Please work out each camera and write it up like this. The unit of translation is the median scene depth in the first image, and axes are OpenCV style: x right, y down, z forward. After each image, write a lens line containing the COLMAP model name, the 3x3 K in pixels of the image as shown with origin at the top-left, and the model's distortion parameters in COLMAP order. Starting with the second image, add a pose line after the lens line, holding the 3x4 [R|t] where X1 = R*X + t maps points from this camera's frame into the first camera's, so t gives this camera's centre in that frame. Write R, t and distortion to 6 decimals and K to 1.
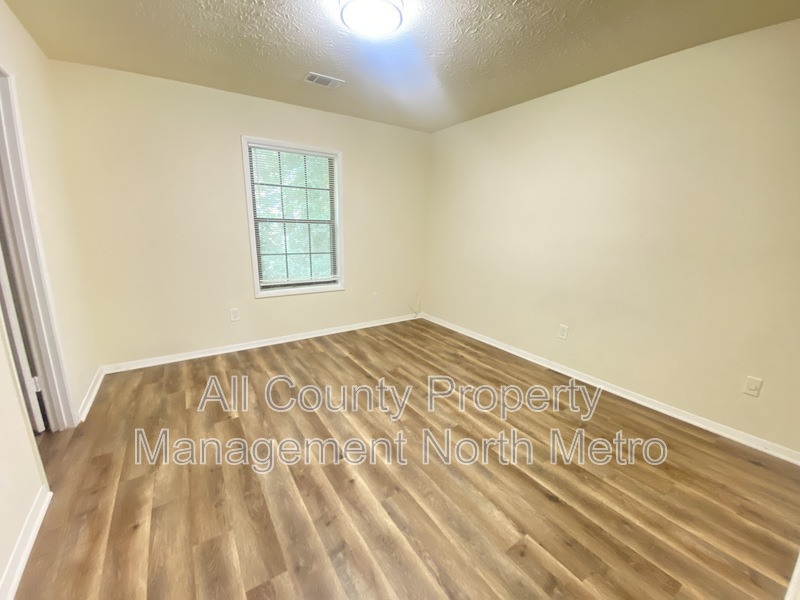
lens RADIAL K [[330.0, 0, 400.3], [0, 330.0, 297.4], [0, 0, 1]] dist [-0.021807, -0.001568]
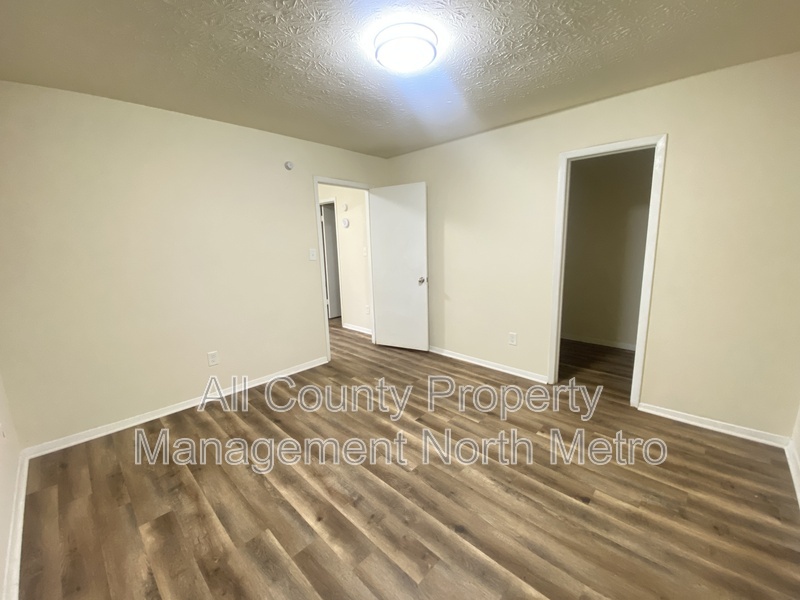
lens RADIAL K [[330.0, 0, 400.7], [0, 330.0, 300.4], [0, 0, 1]] dist [-0.021807, -0.001568]
pose [[-0.977609, 0.041087, -0.206380, 0.124236], [-0.039437, 0.927604, 0.371479, -0.385595], [0.206702, 0.371300, -0.905213, 1.619668]]
